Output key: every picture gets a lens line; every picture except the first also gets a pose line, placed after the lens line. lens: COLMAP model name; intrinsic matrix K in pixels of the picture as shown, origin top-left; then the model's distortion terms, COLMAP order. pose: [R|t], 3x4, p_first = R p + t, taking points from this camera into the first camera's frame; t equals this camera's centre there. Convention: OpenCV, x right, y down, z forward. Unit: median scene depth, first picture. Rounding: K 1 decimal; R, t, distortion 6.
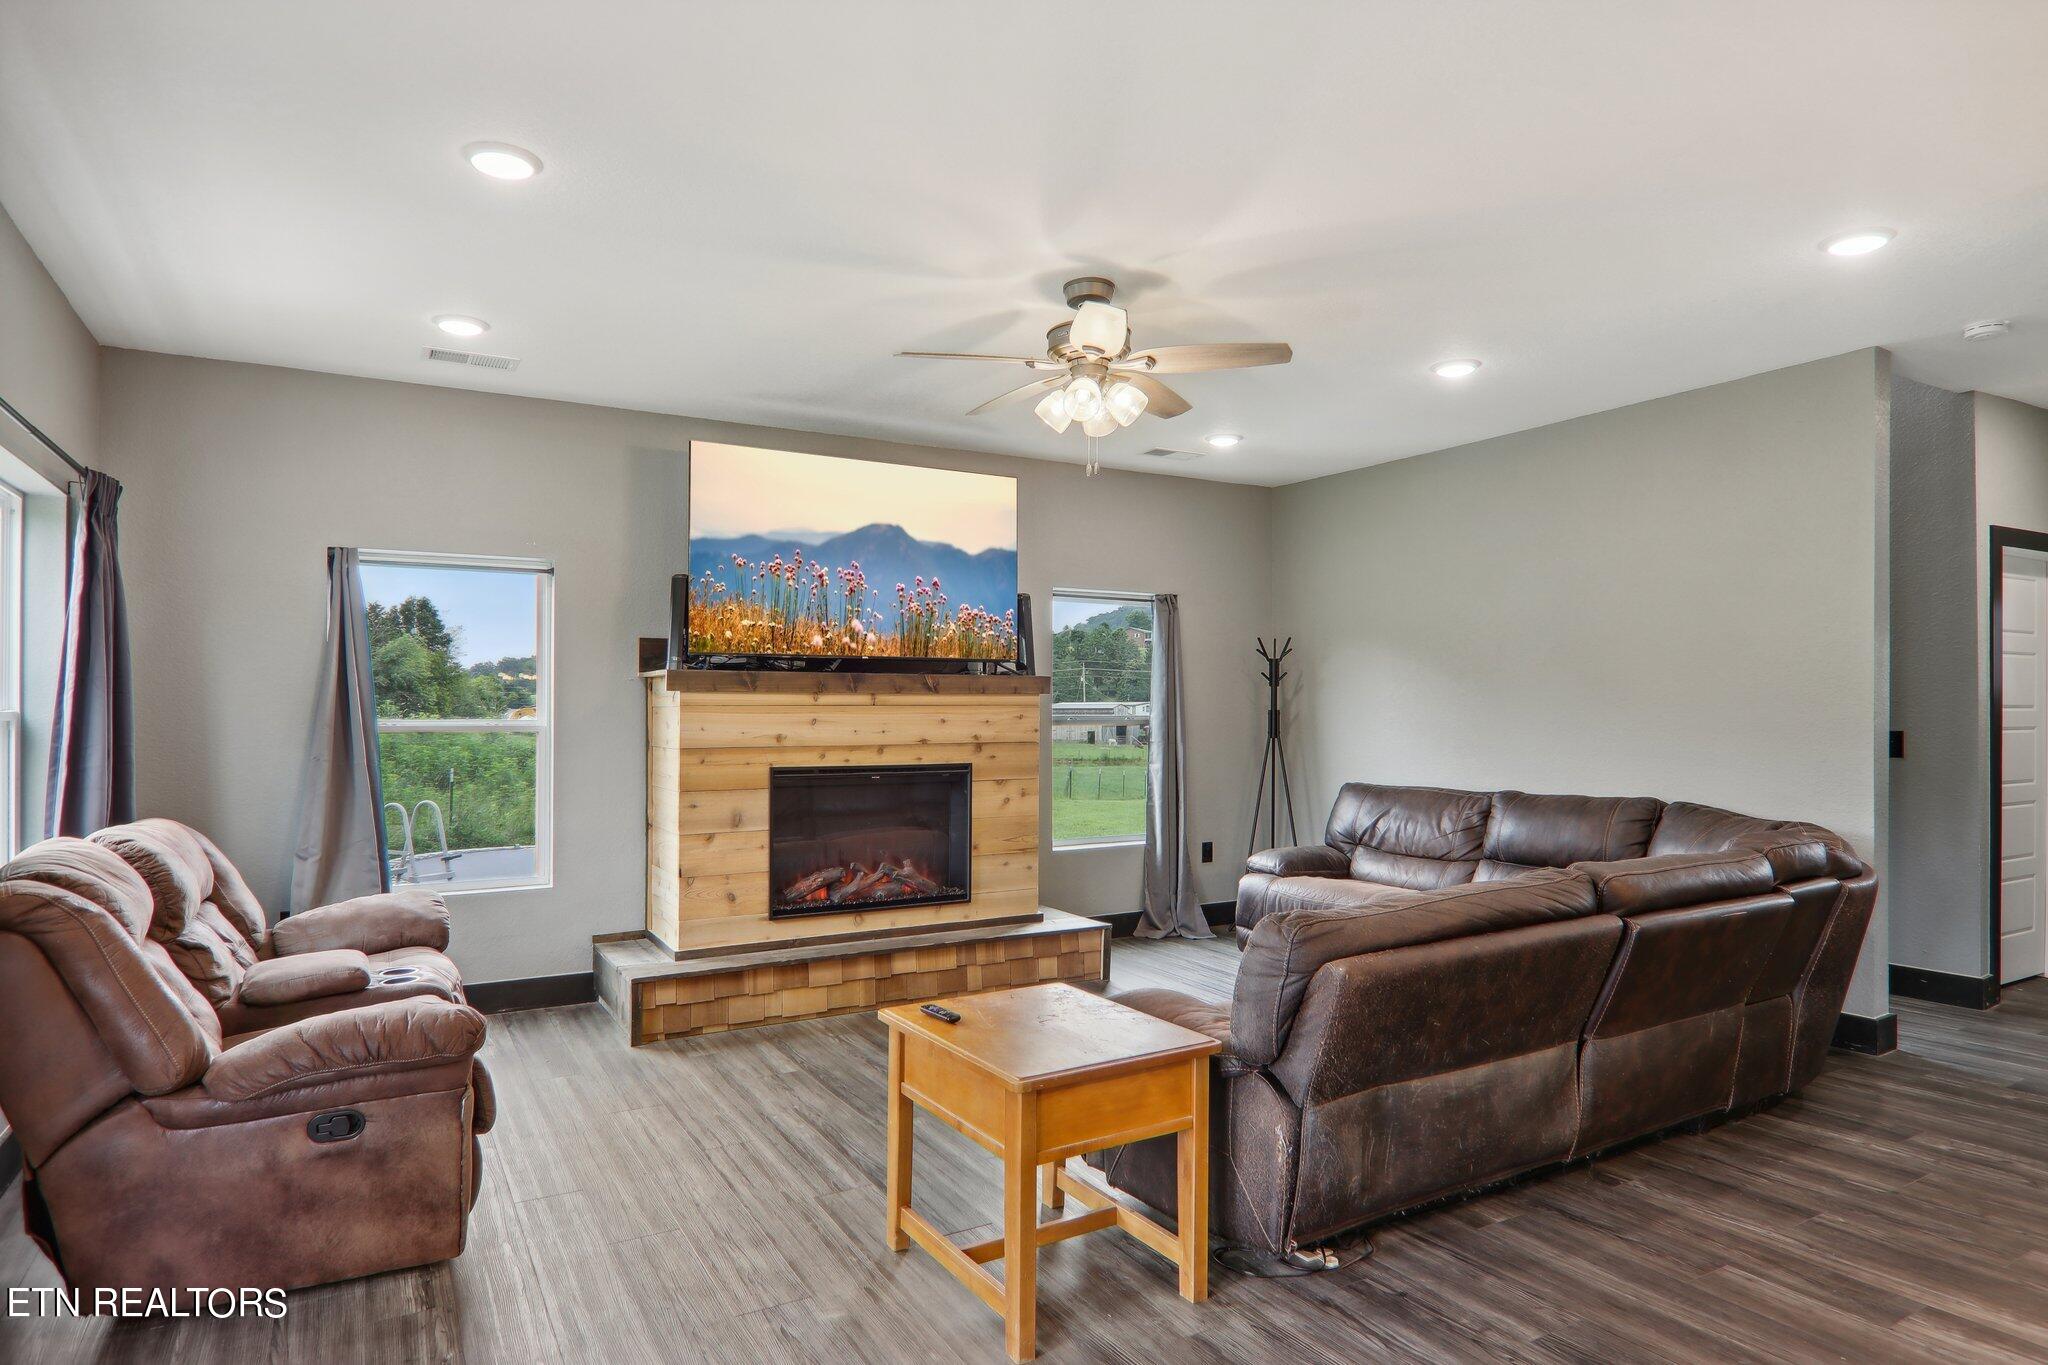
lens RADIAL K [[1156.3, 0, 1034.2], [0, 1156.3, 703.5], [0, 0, 1]] dist [0.005097, -0.017025]
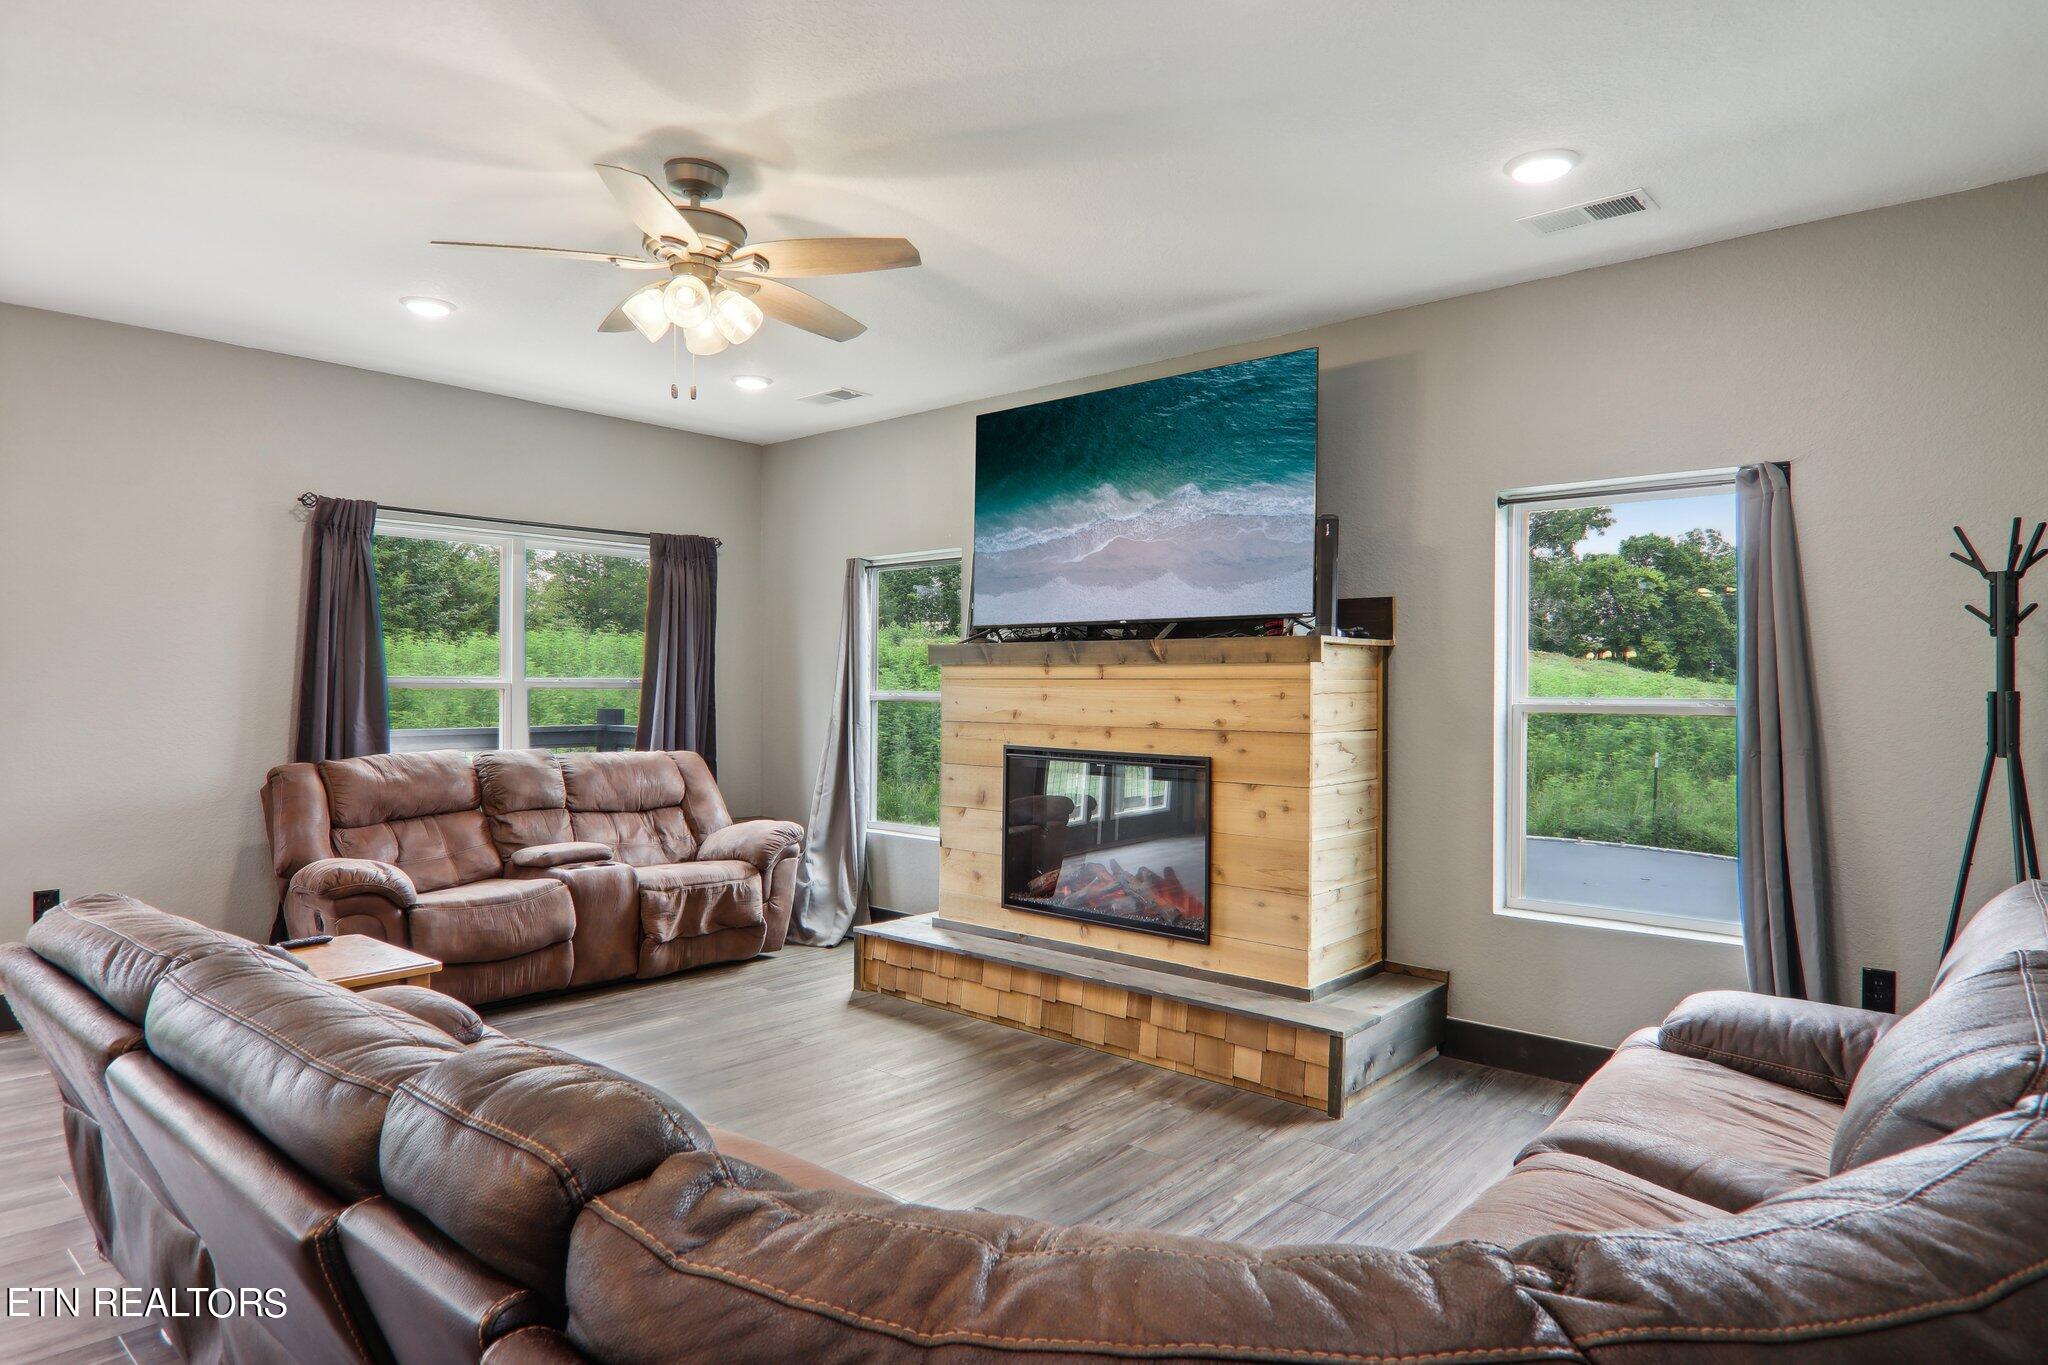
lens RADIAL K [[1178.4, 0, 1031.7], [0, 1178.4, 684.8], [0, 0, 1]] dist [-0.004843, -0.002192]
pose [[0.324415, 0.003496, -0.945908, 0.683111], [-0.002866, 0.999992, 0.002713, 0.003757], [0.945911, 0.001830, 0.324422, 0.708738]]
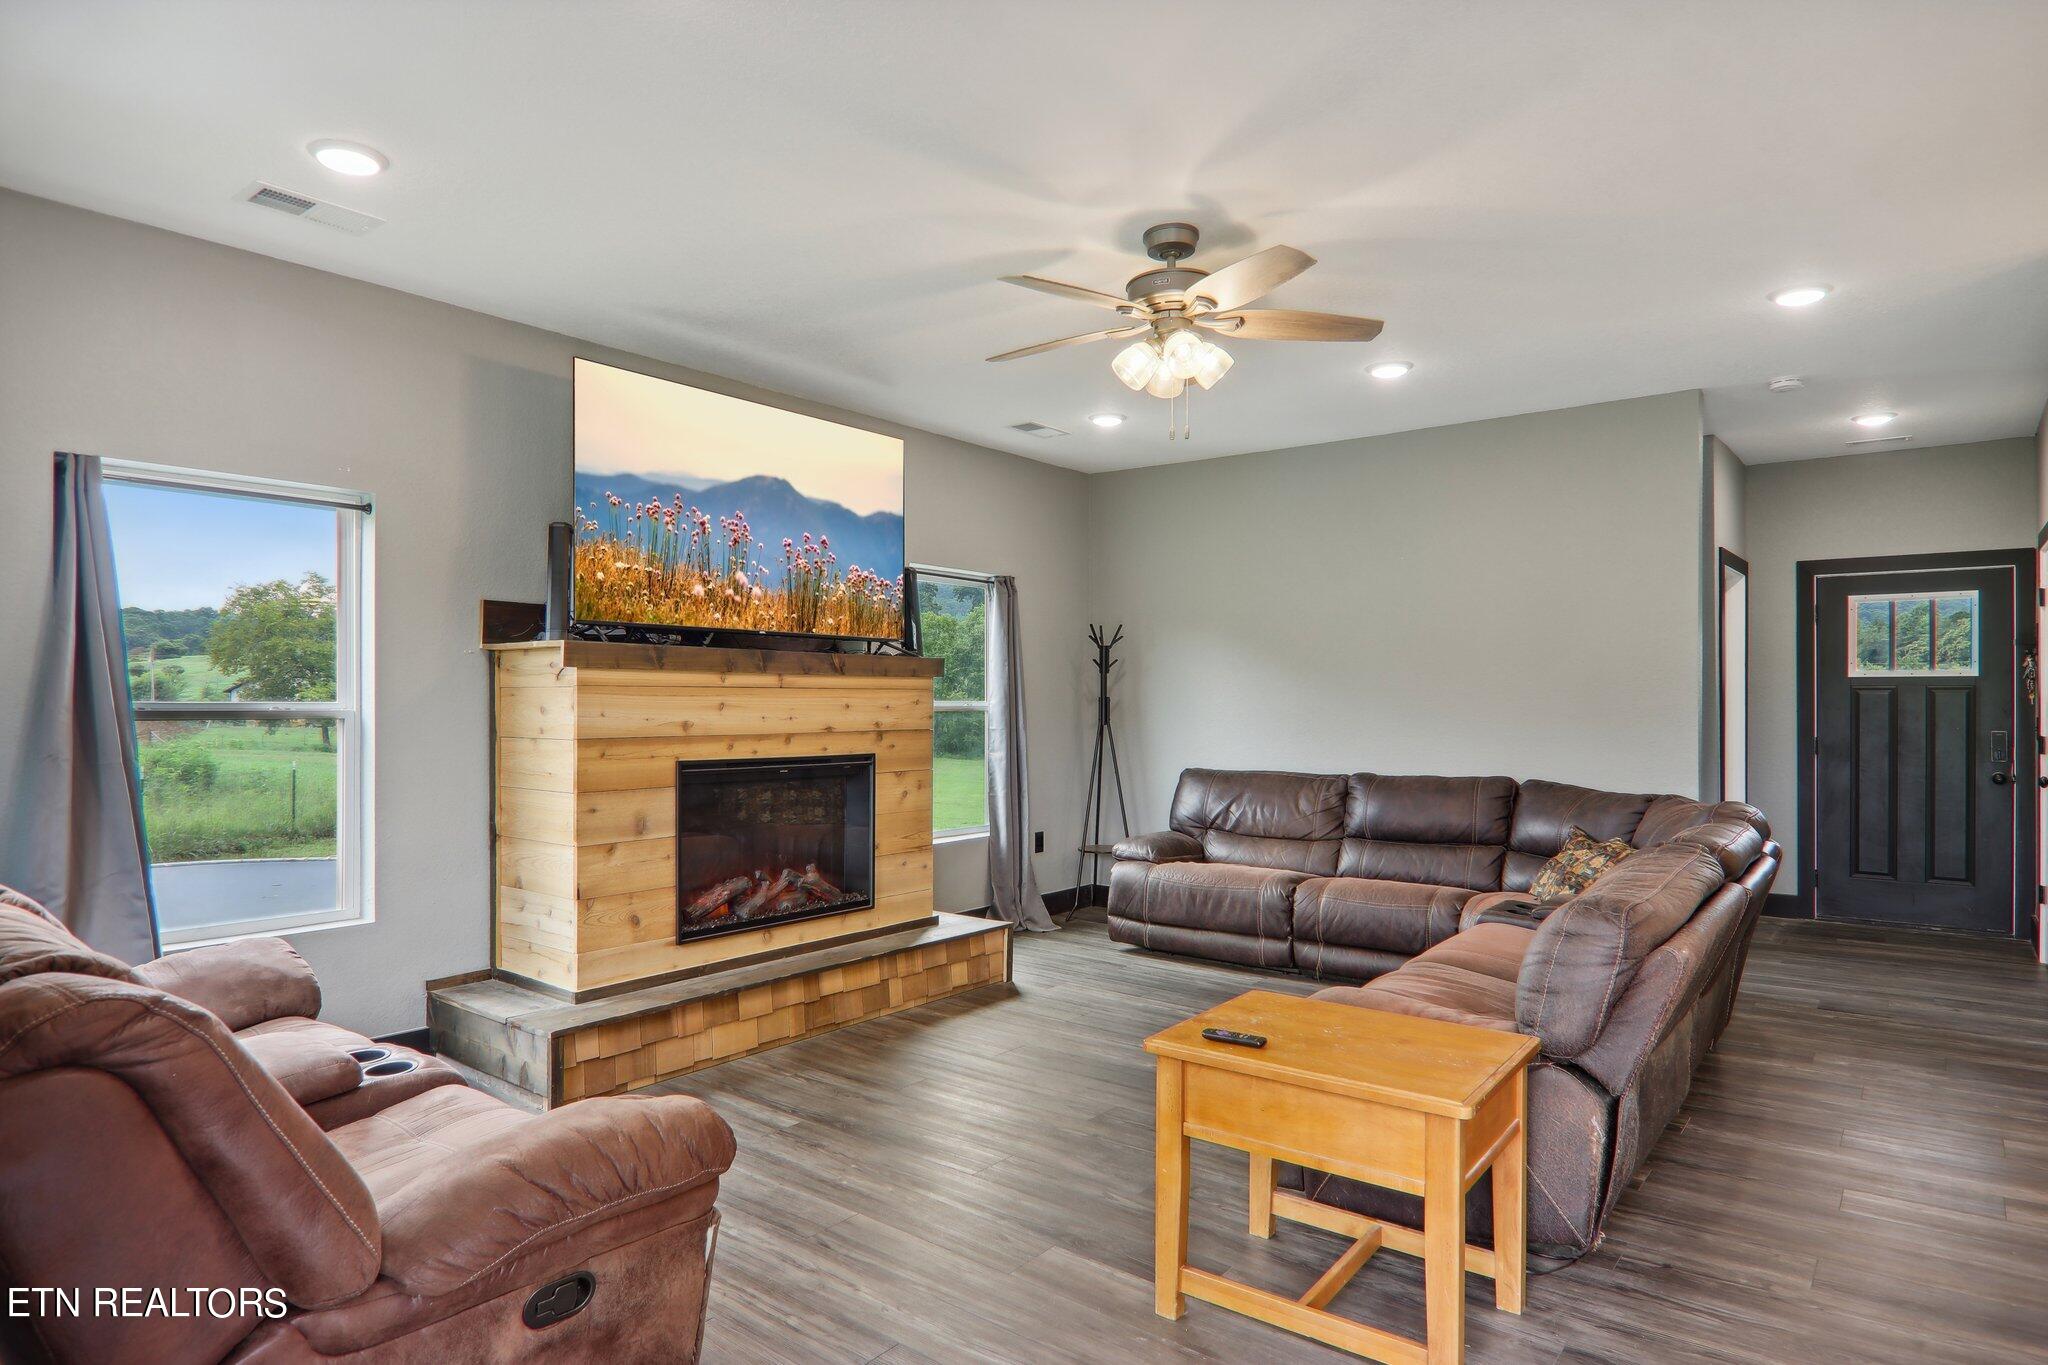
lens RADIAL K [[1149.0, 0, 1024.6], [0, 1149.0, 701.4], [0, 0, 1]] dist [0.007093, -0.014818]
pose [[0.930826, 0.003792, 0.365444, -0.297784], [-0.005971, 0.999970, 0.004833, 0.006846], [-0.365415, -0.006681, 0.930821, 0.139290]]
